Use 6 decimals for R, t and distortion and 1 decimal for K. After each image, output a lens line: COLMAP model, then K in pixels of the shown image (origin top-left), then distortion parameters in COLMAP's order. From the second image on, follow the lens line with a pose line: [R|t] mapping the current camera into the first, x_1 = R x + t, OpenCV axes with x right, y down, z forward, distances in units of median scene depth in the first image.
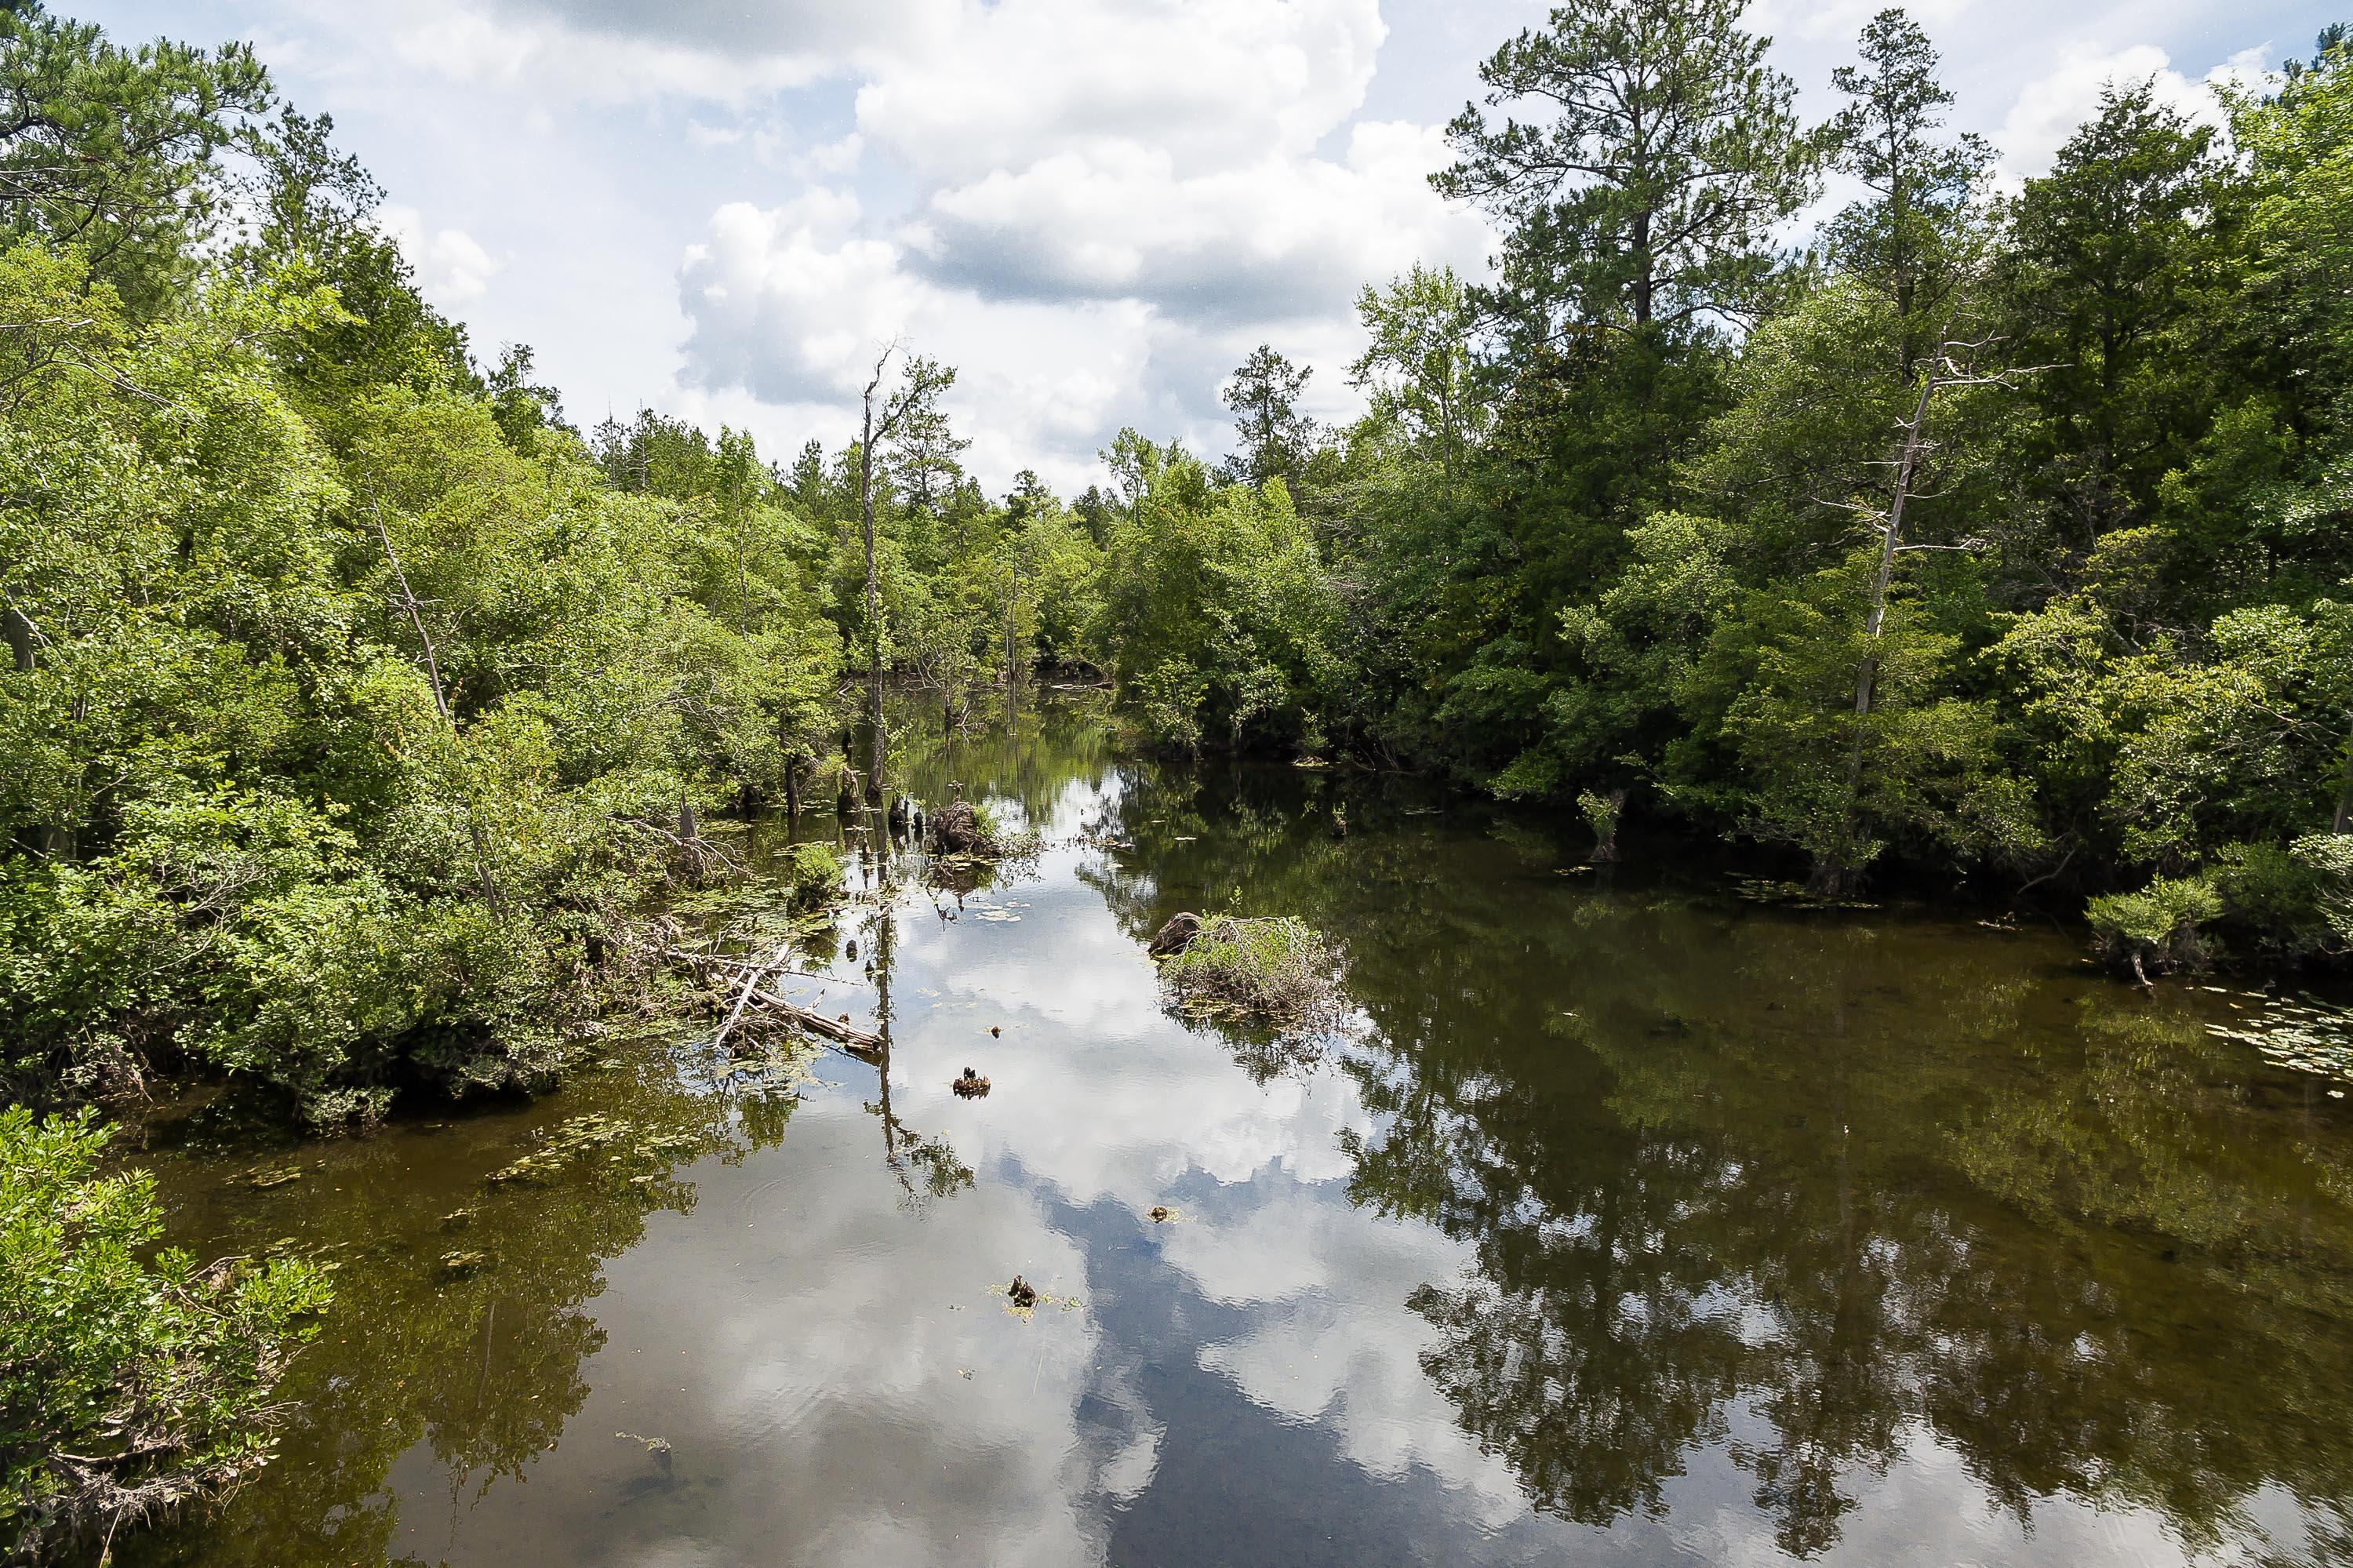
lens RADIAL K [[1407.7, 0, 1160.6], [0, 1407.7, 769.9], [0, 0, 1]] dist [-0.092370, 0.001773]
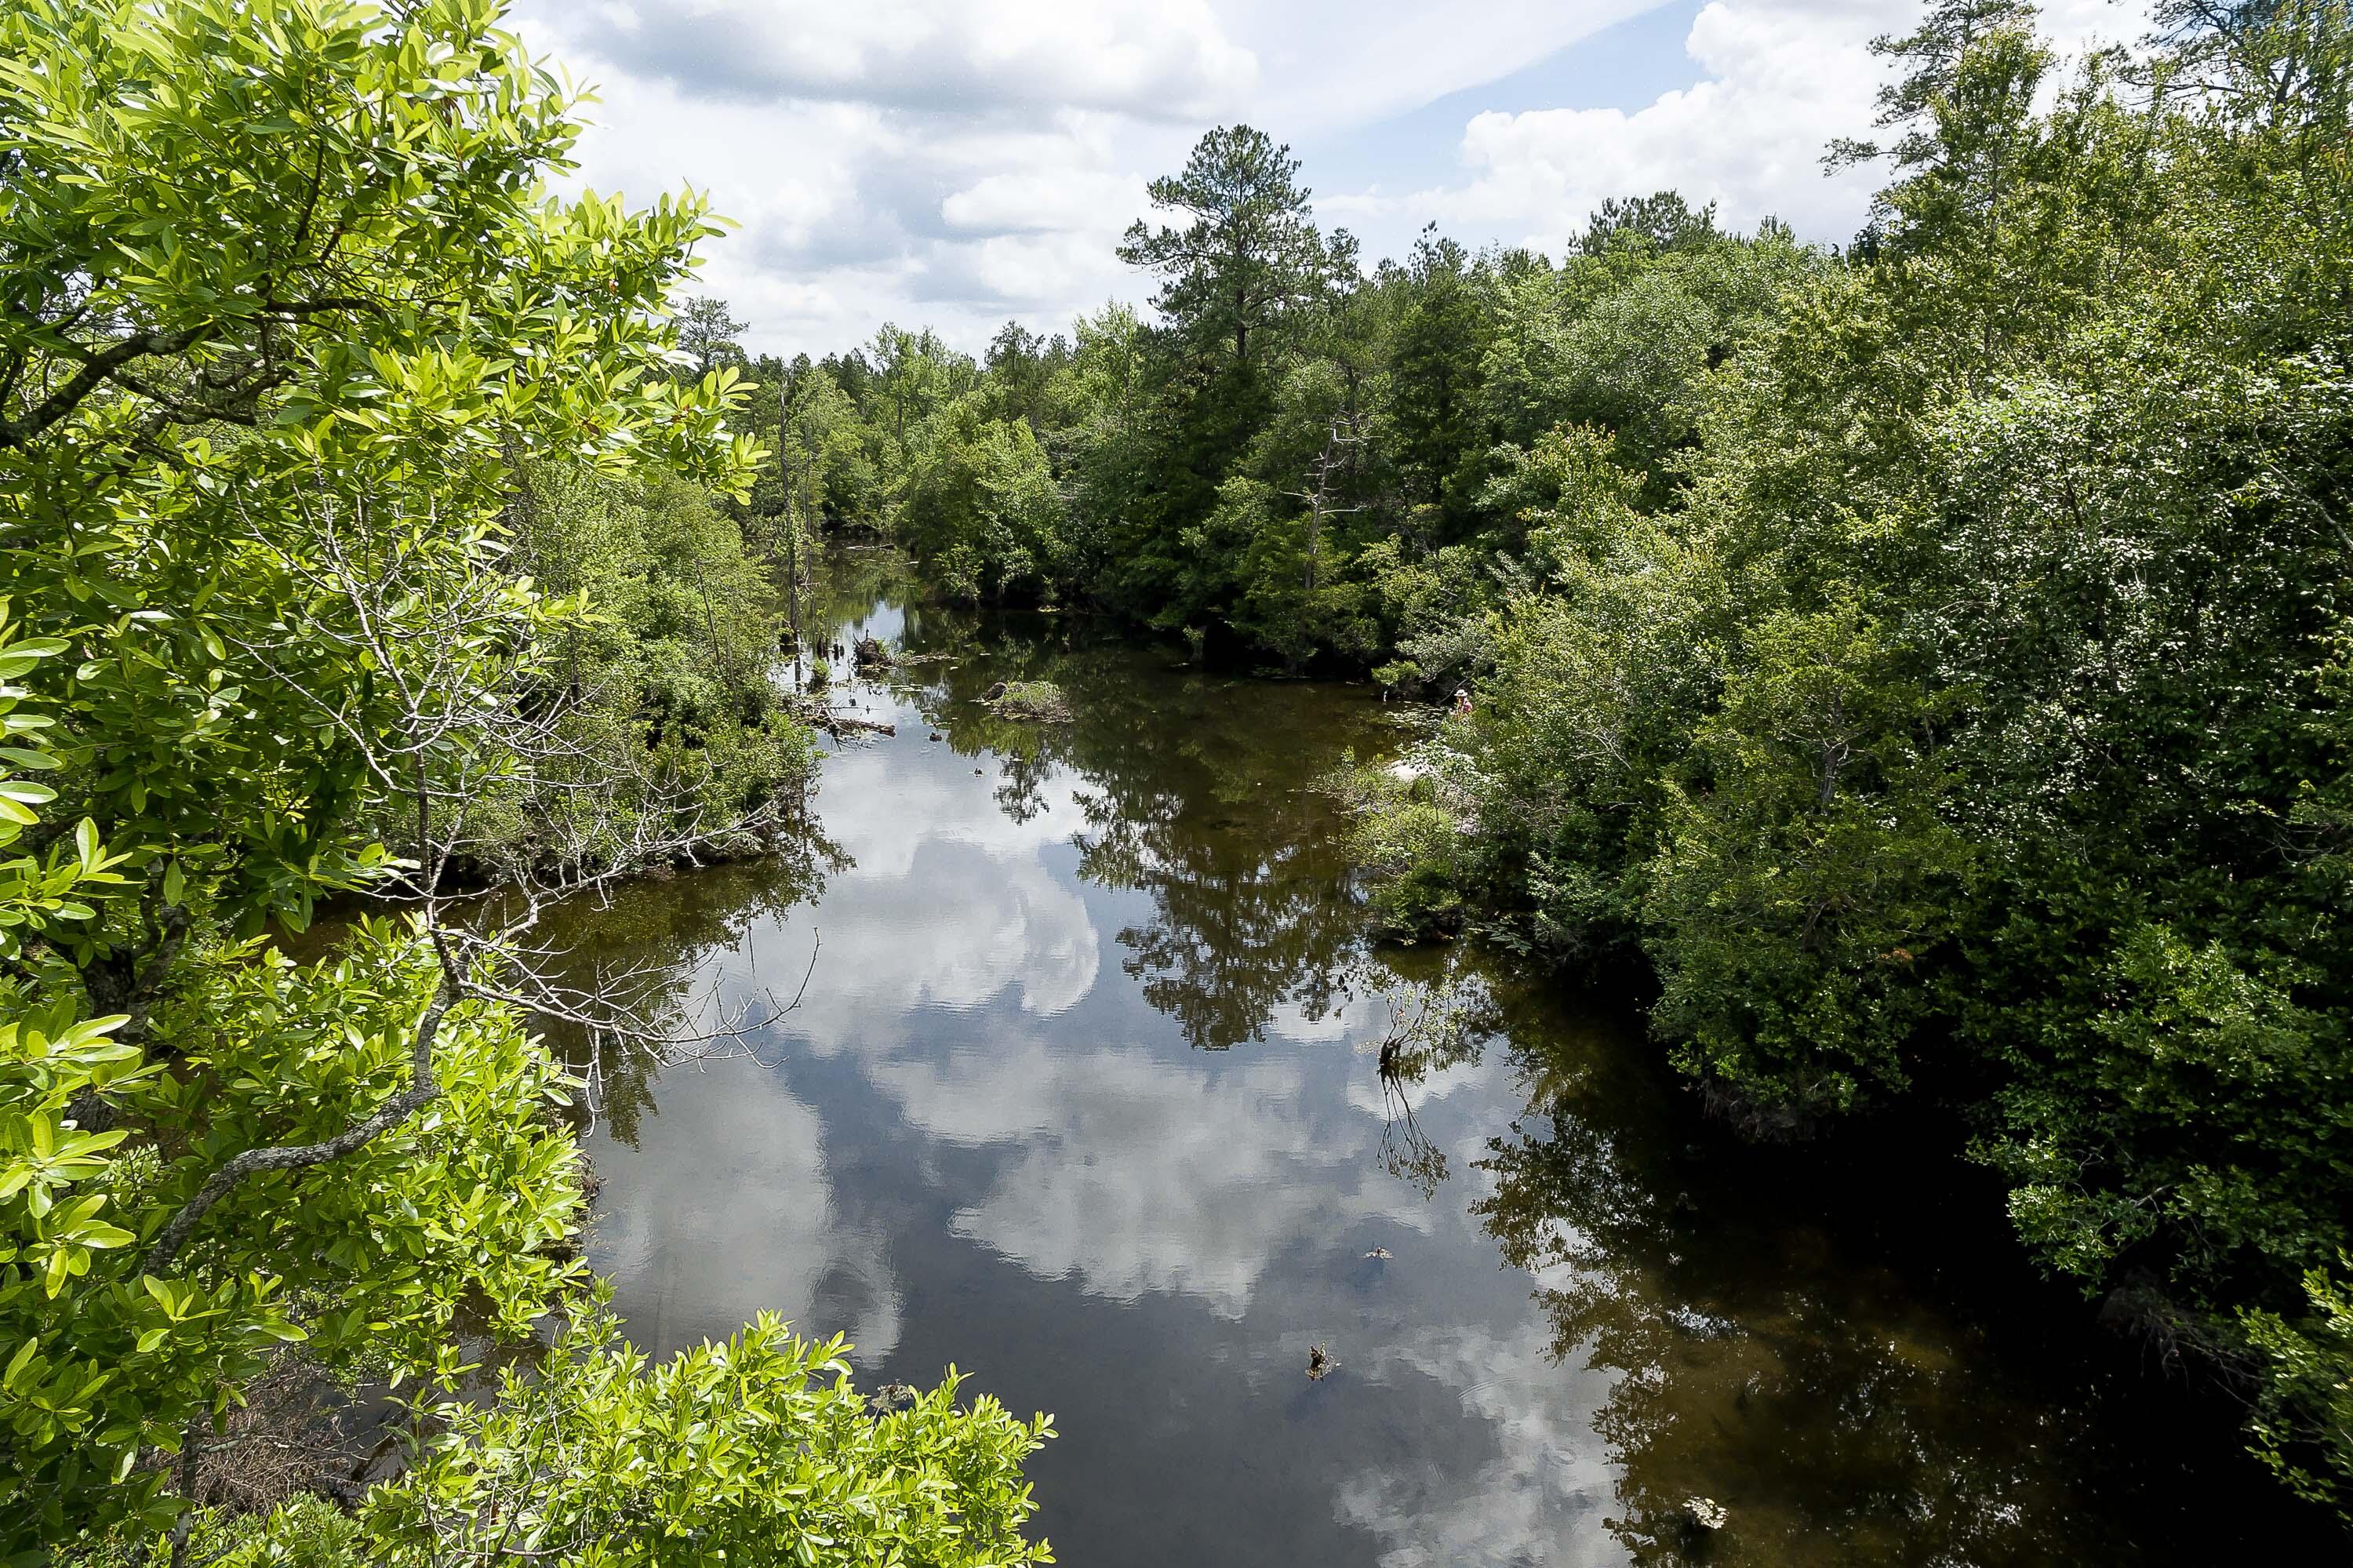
lens RADIAL K [[1407.7, 0, 1174.6], [0, 1407.7, 767.4], [0, 0, 1]] dist [-0.092370, 0.001773]
pose [[0.980254, -0.035534, 0.194524, -0.071469], [0.012259, 0.992750, 0.119571, -0.015516], [-0.197363, -0.114826, 0.973583, -0.614053]]
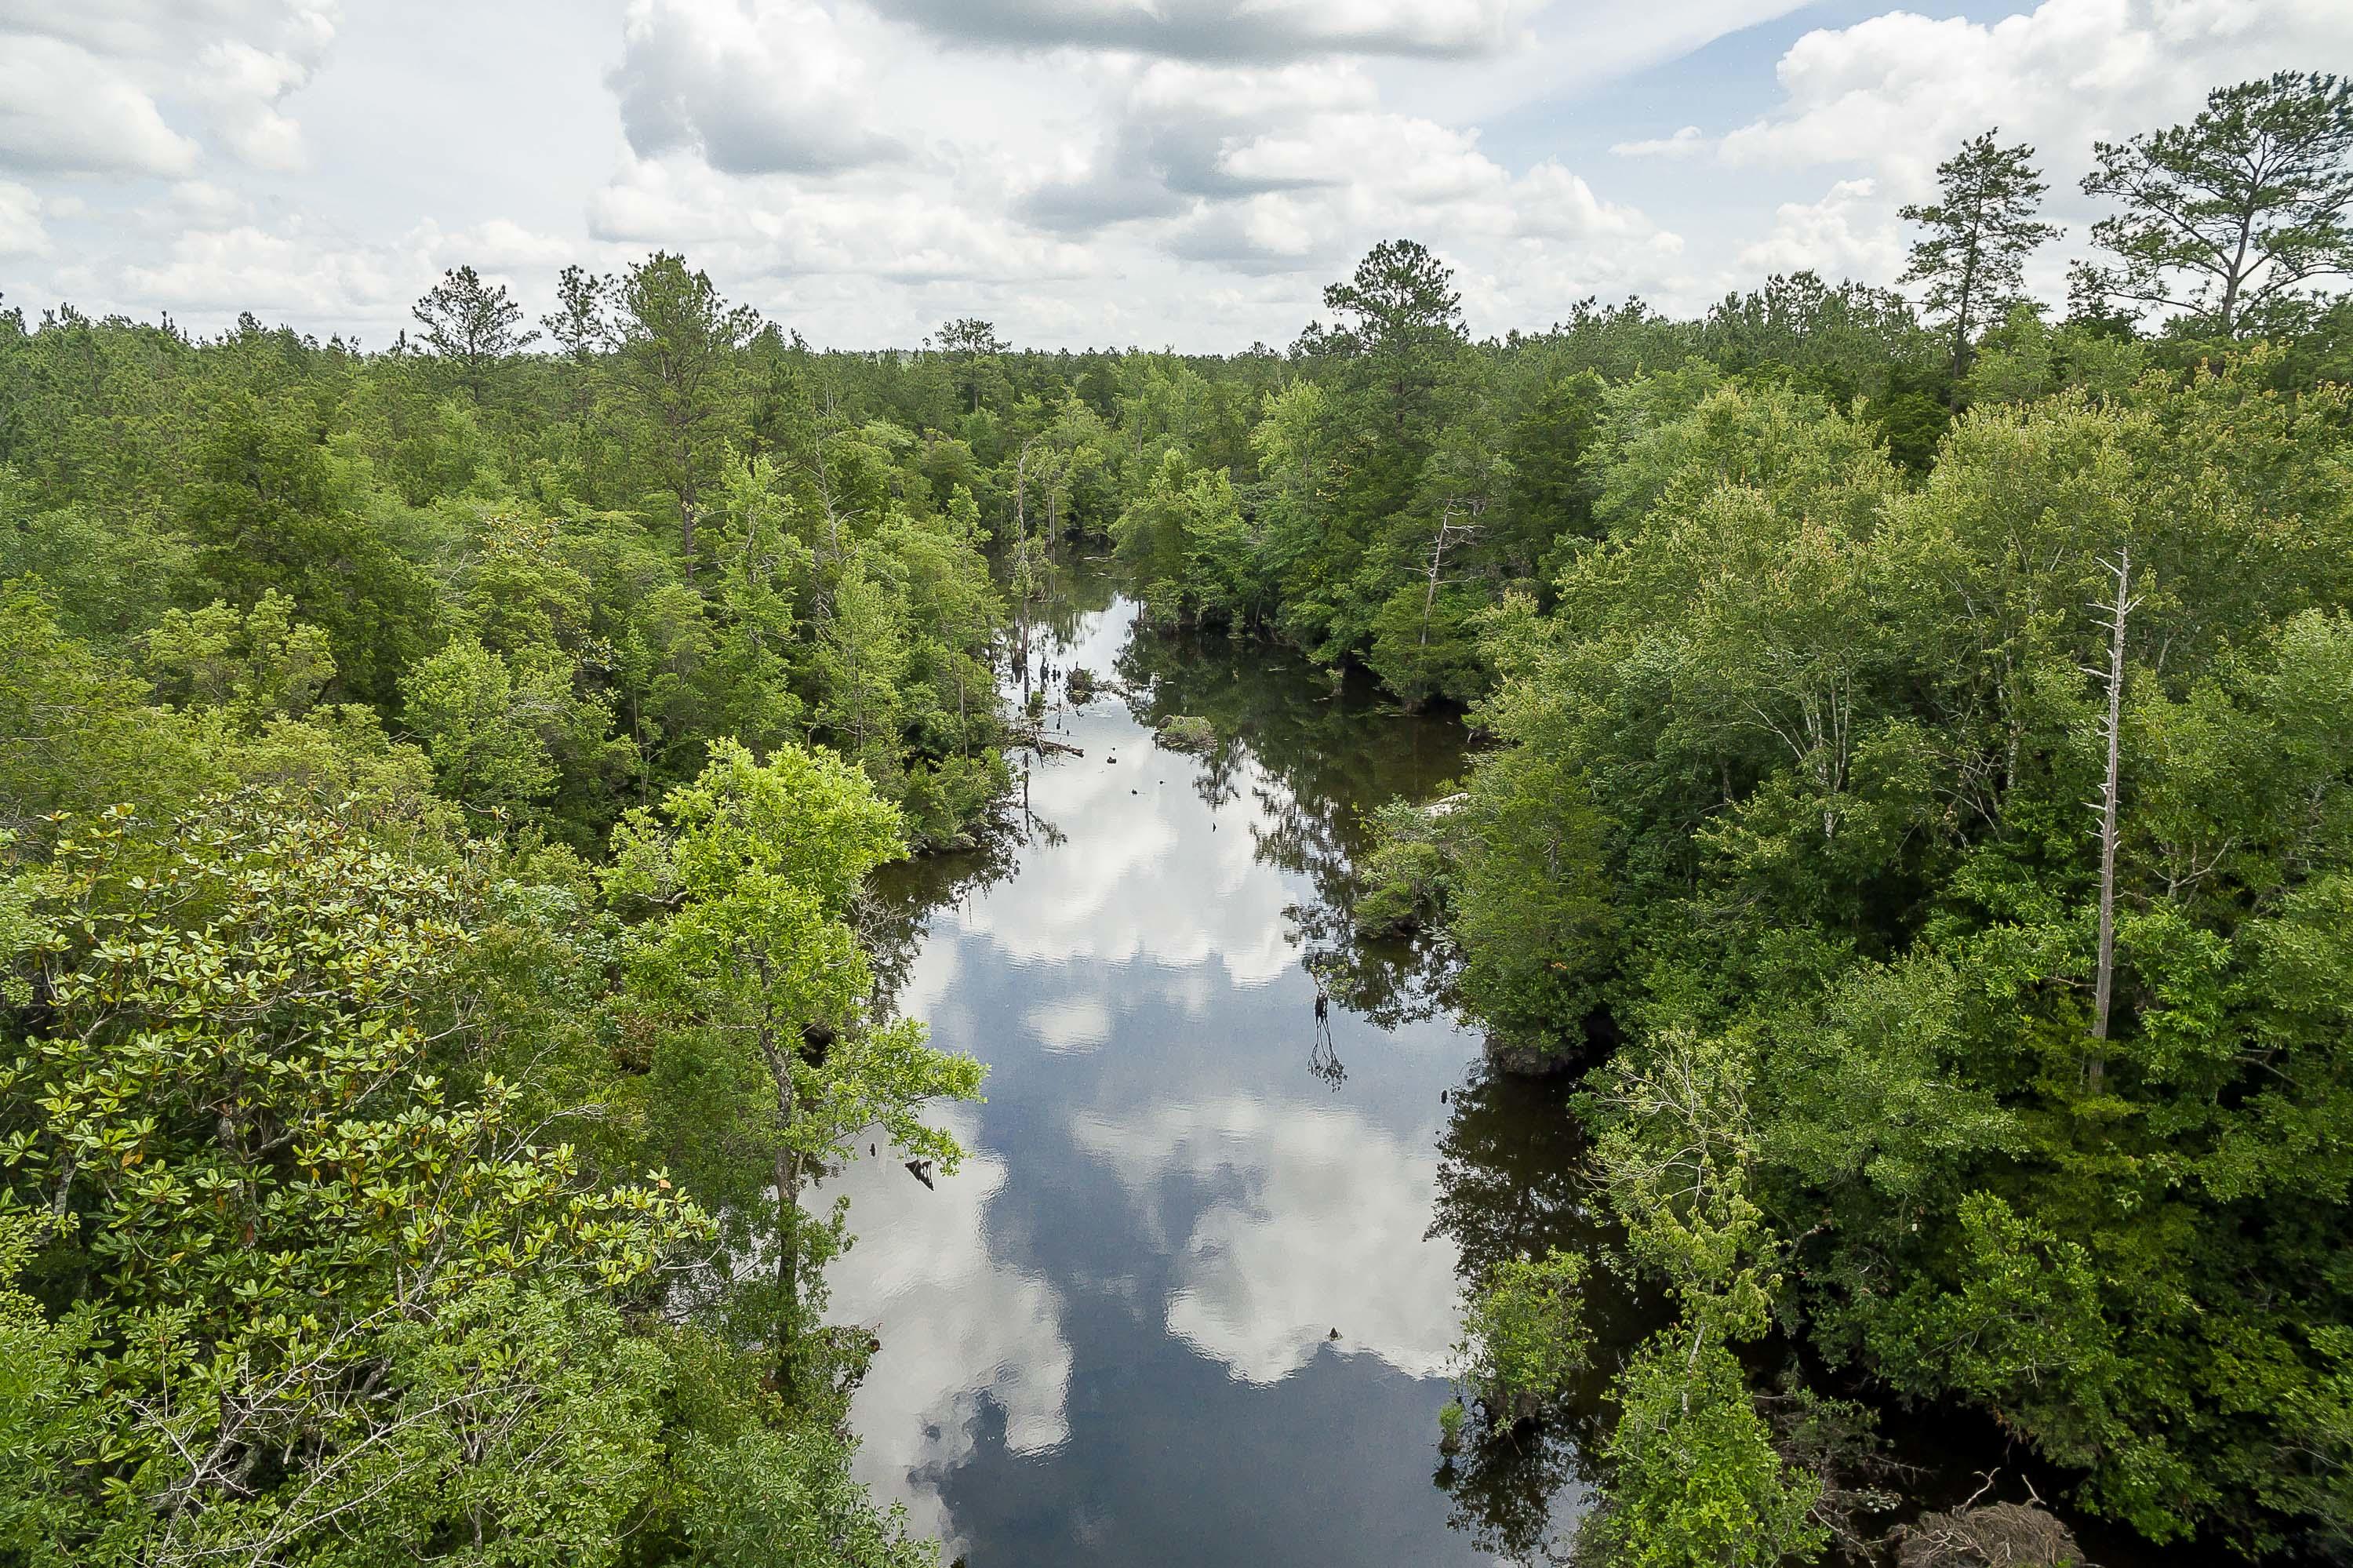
lens RADIAL K [[1407.7, 0, 1179.4], [0, 1407.7, 785.0], [0, 0, 1]] dist [-0.092370, 0.001773]
pose [[0.999766, 0.007108, 0.020421, -0.009072], [-0.010234, 0.987494, 0.157325, -0.104639], [-0.019048, -0.157498, 0.987336, -0.931632]]
